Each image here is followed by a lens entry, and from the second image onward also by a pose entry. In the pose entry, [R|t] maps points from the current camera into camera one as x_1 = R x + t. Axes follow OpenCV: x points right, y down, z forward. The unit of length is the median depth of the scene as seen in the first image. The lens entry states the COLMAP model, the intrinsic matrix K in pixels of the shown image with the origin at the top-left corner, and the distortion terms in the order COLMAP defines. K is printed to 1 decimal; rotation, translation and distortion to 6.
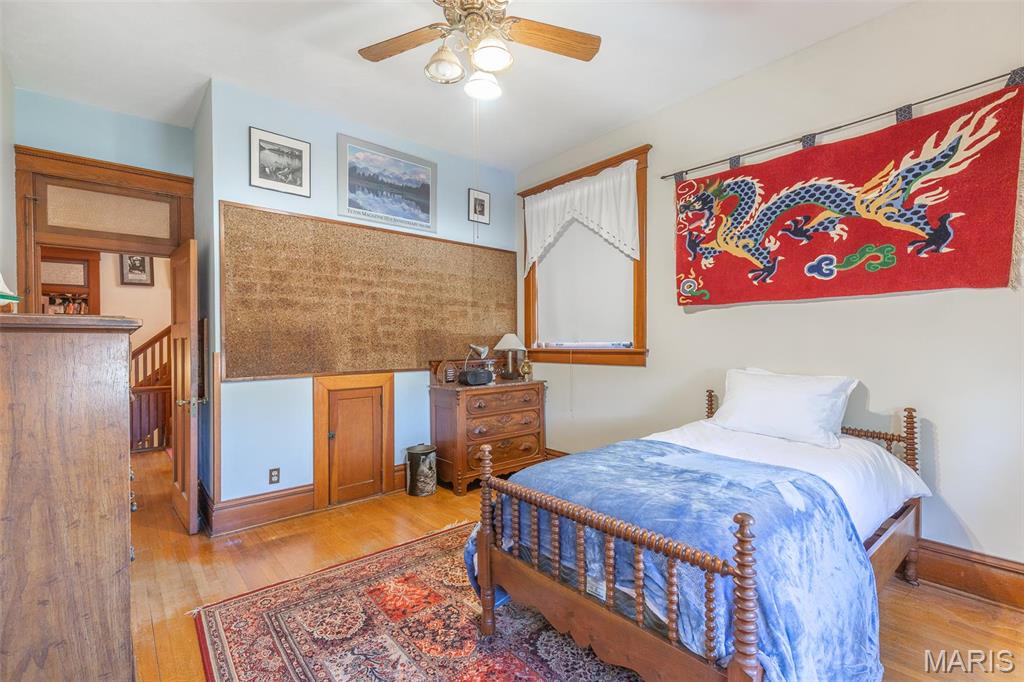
lens RADIAL K [[466.3, 0, 506.2], [0, 466.3, 343.6], [0, 0, 1]] dist [0.007058, -0.001484]
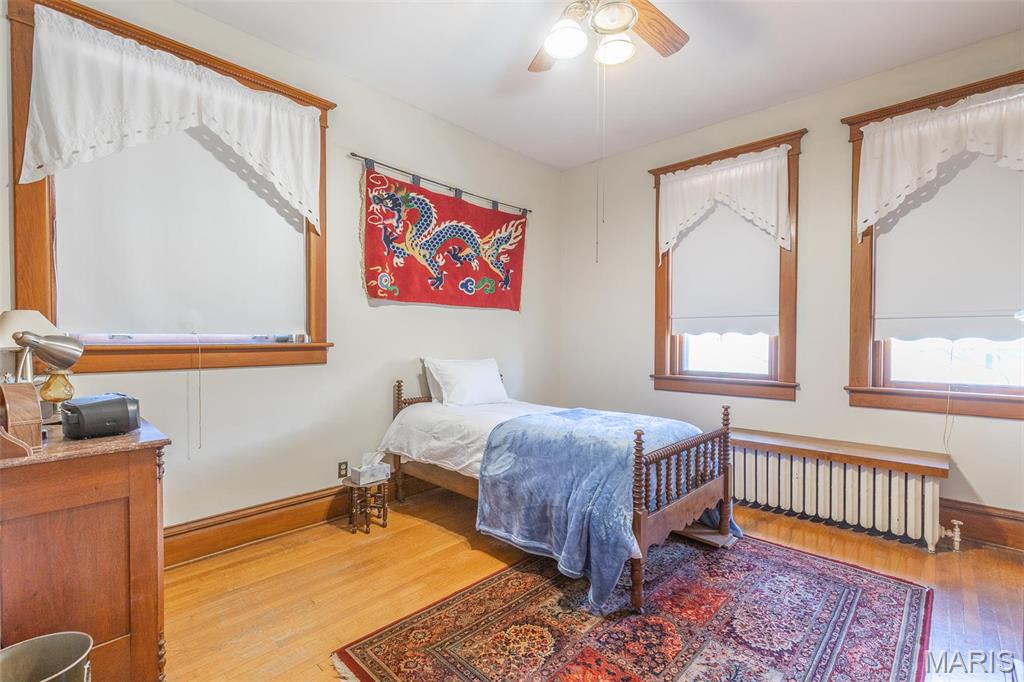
lens RADIAL K [[466.3, 0, 505.3], [0, 466.3, 343.1], [0, 0, 1]] dist [0.007058, -0.001484]
pose [[-0.116974, -0.005178, 0.993121, -0.707701], [-0.002736, 0.999984, 0.004891, 0.007987], [-0.993131, -0.002145, -0.116986, 0.947697]]
